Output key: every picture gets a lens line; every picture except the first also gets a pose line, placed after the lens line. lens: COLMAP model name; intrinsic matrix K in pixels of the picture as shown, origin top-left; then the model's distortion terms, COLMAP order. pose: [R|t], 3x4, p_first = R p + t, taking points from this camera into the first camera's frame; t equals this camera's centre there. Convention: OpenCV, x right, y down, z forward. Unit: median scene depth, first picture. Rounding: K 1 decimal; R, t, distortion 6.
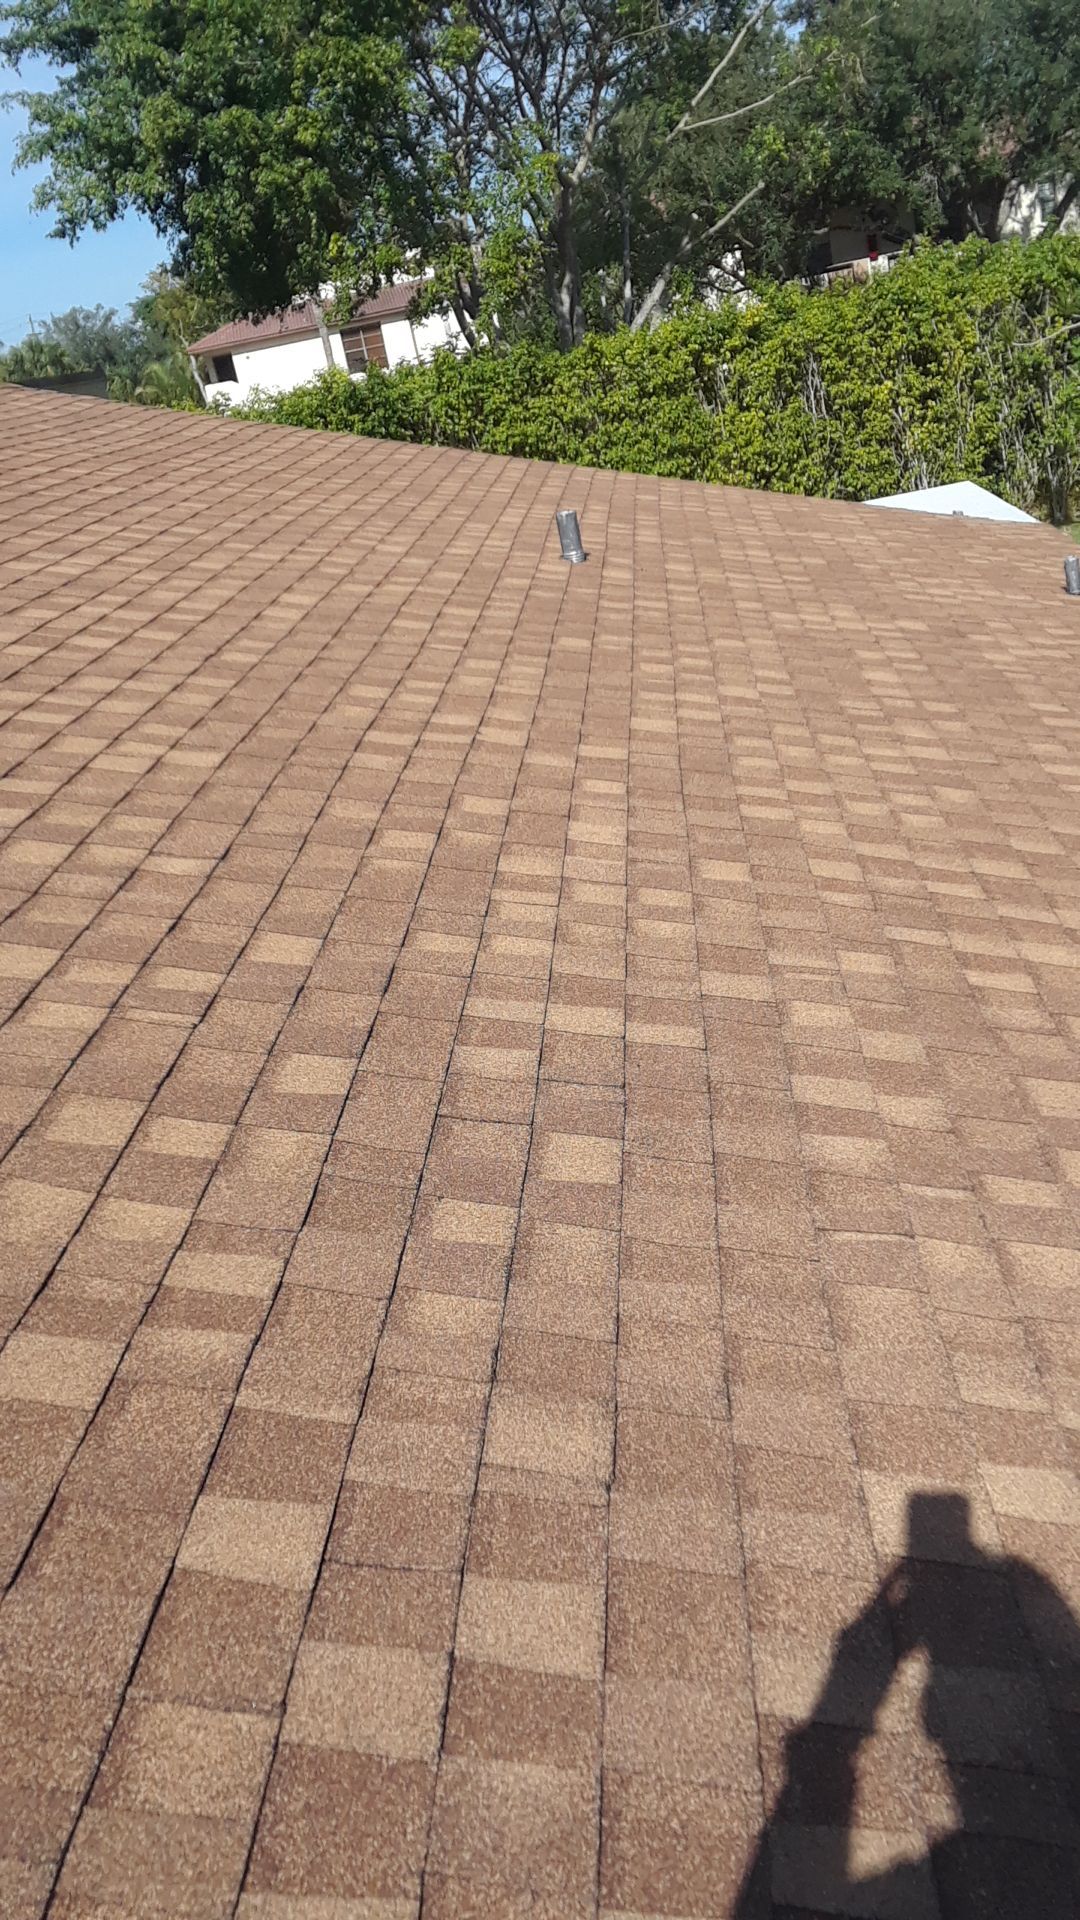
lens RADIAL K [[1732.2, 0, 540.0], [0, 1732.2, 960.0], [0, 0, 1]] dist [-0.006945, 0.103374]
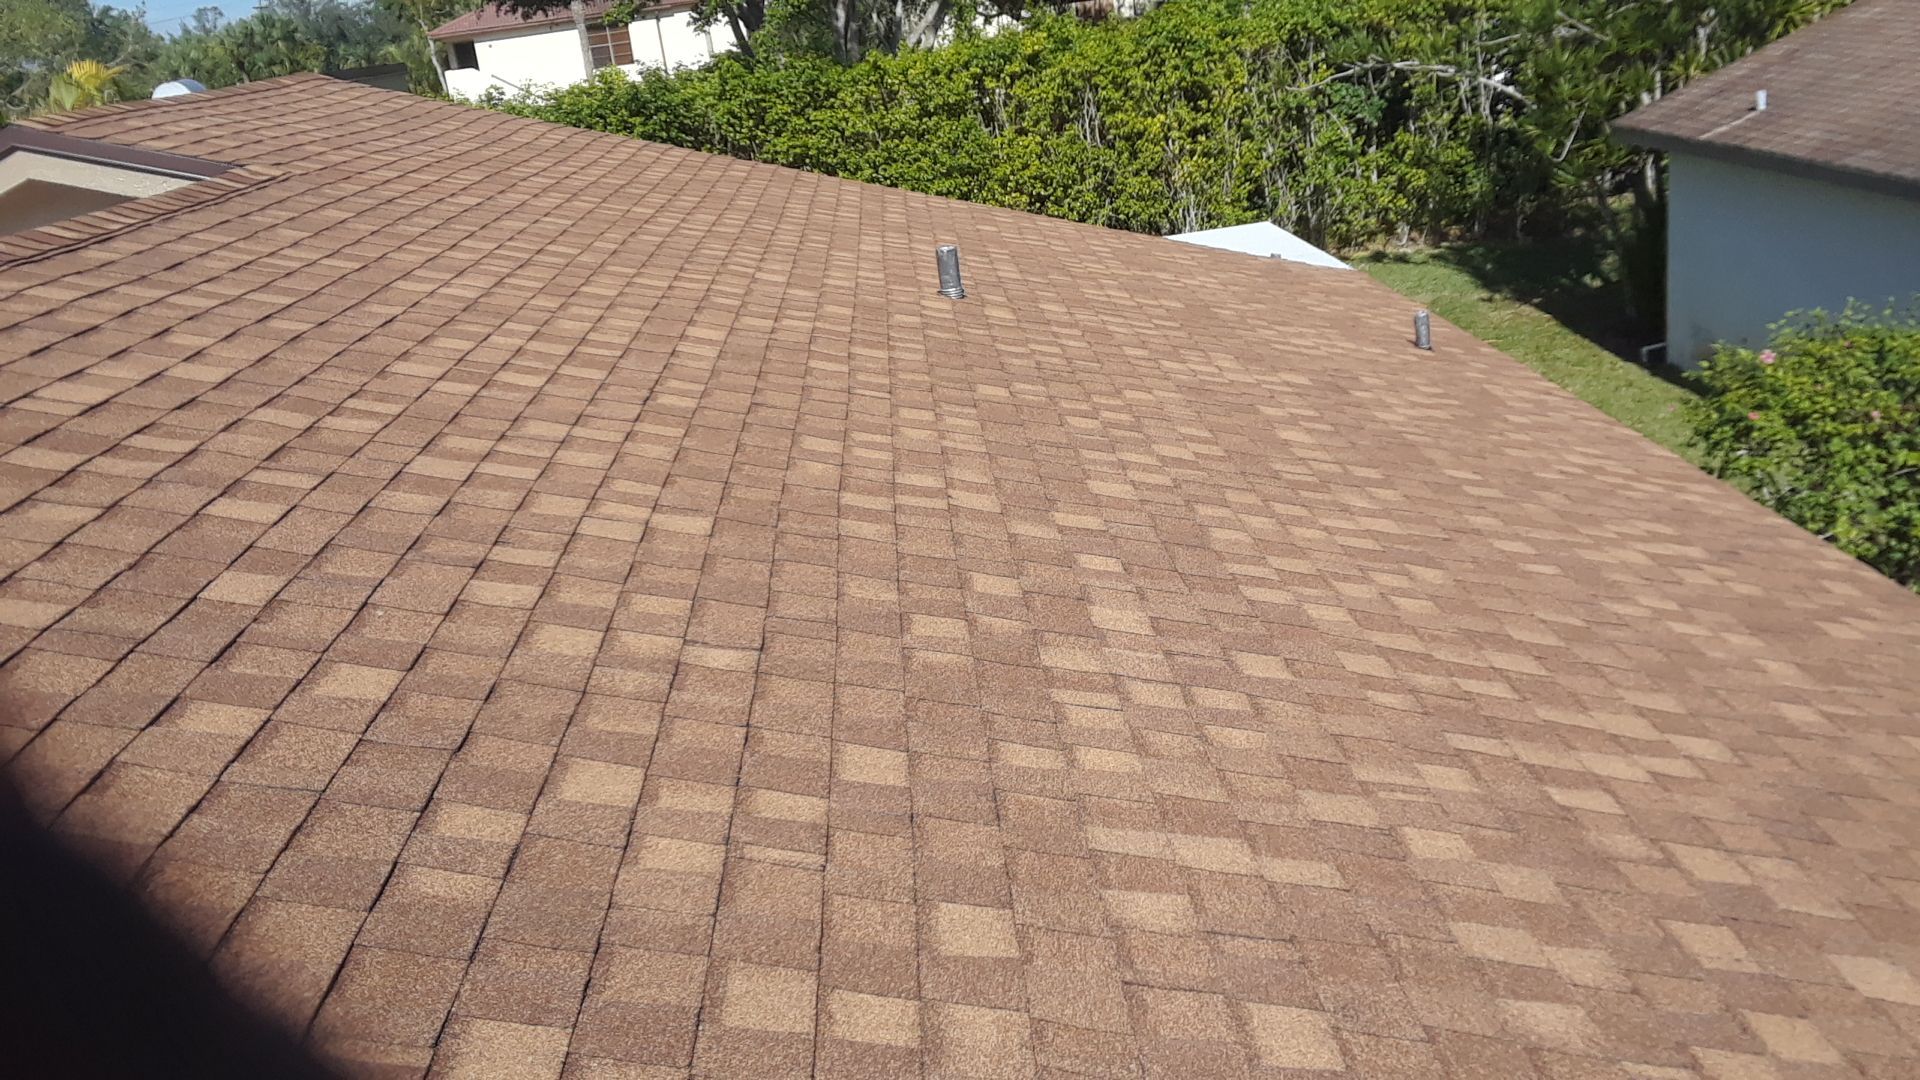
lens RADIAL K [[1732.2, 0, 958.6], [0, 1732.2, 591.6], [0, 0, 1]] dist [-0.006945, 0.103374]
pose [[0.994074, 0.028691, 0.104850, -0.090072], [-0.024225, 0.998754, -0.043622, -0.026273], [-0.105971, 0.040824, 0.993531, 0.041025]]
